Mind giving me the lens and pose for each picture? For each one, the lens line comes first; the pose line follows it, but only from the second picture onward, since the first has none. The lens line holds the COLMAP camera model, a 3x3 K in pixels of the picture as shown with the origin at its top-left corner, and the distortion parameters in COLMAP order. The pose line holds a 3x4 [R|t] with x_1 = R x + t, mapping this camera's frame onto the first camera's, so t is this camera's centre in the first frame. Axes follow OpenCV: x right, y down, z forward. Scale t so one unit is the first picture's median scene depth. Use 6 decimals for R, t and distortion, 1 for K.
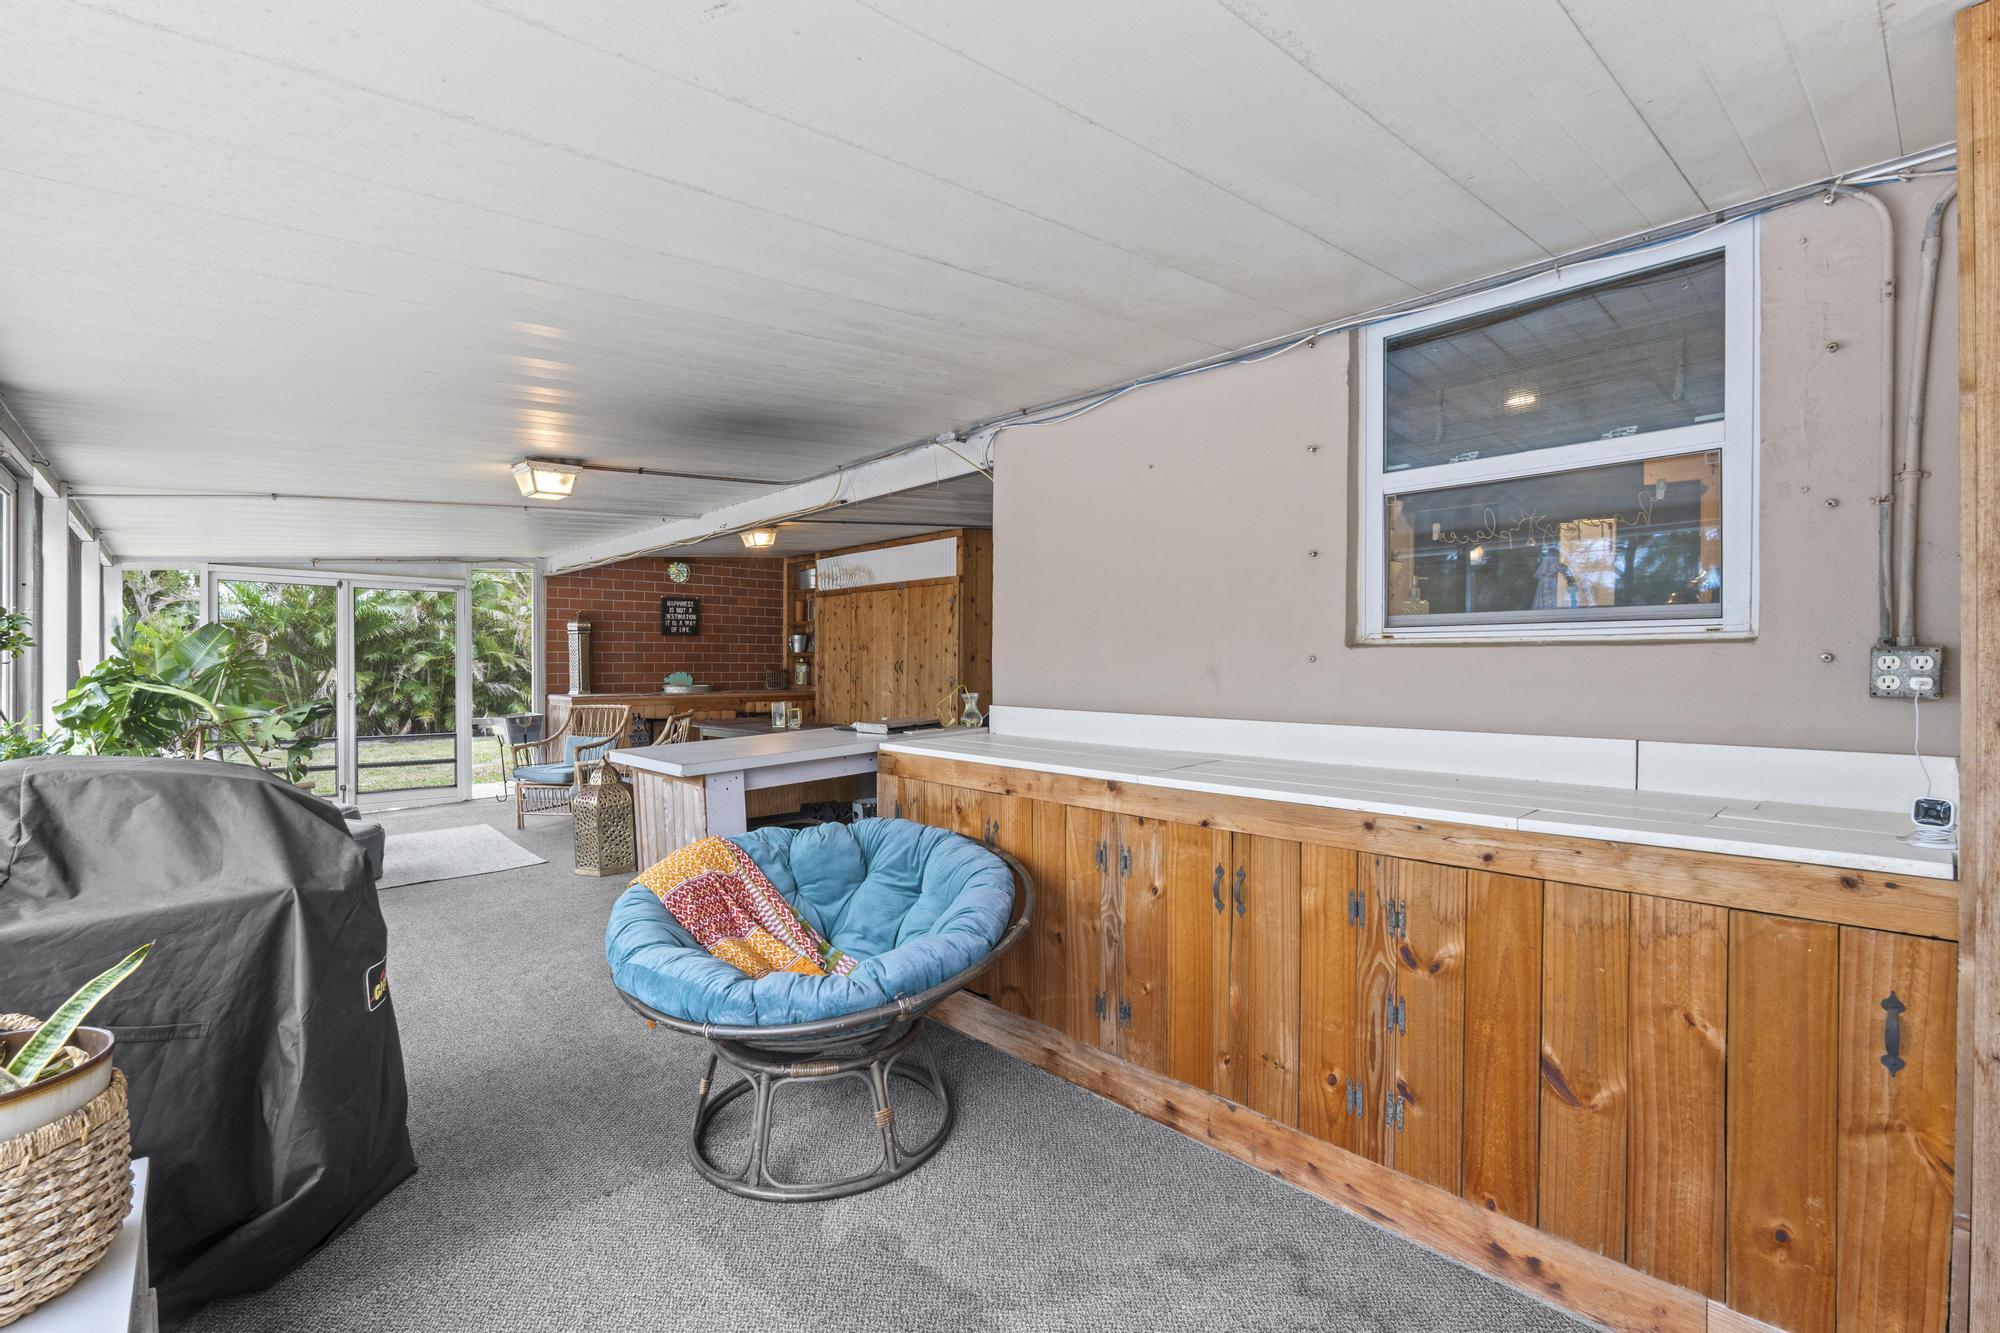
lens RADIAL K [[900.8, 0, 1008.0], [0, 900.8, 679.9], [0, 0, 1]] dist [-0.011472, 0.000177]
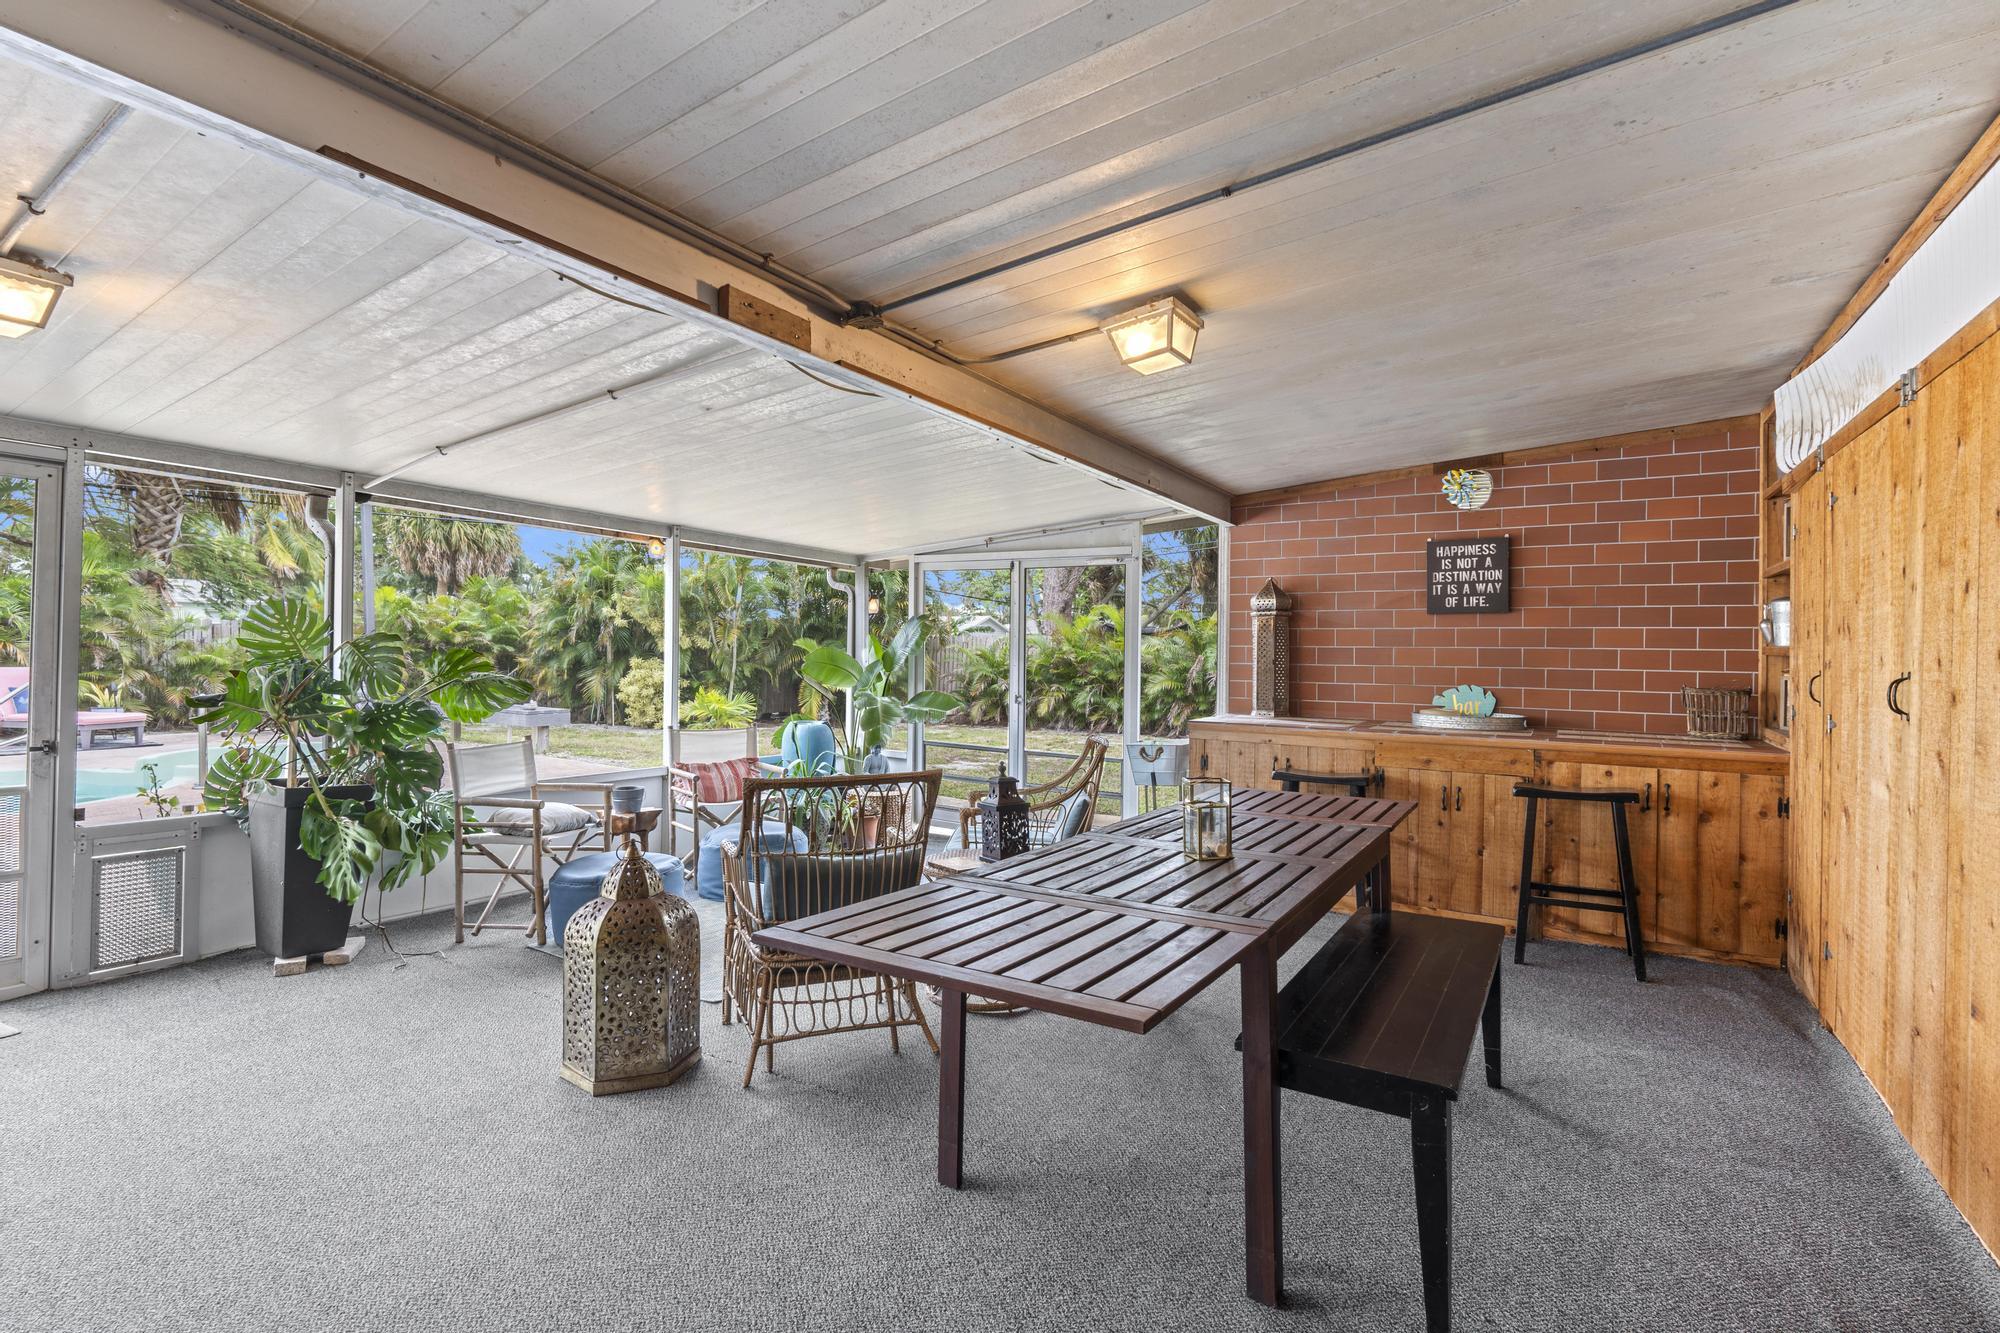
lens RADIAL K [[913.6, 0, 1007.7], [0, 913.6, 619.9], [0, 0, 1]] dist [-0.011377, 0.000375]
pose [[0.265628, -0.033807, -0.963483, 0.066294], [-0.030498, 0.998590, -0.043447, -0.018132], [0.963593, 0.040925, 0.264222, 0.714098]]
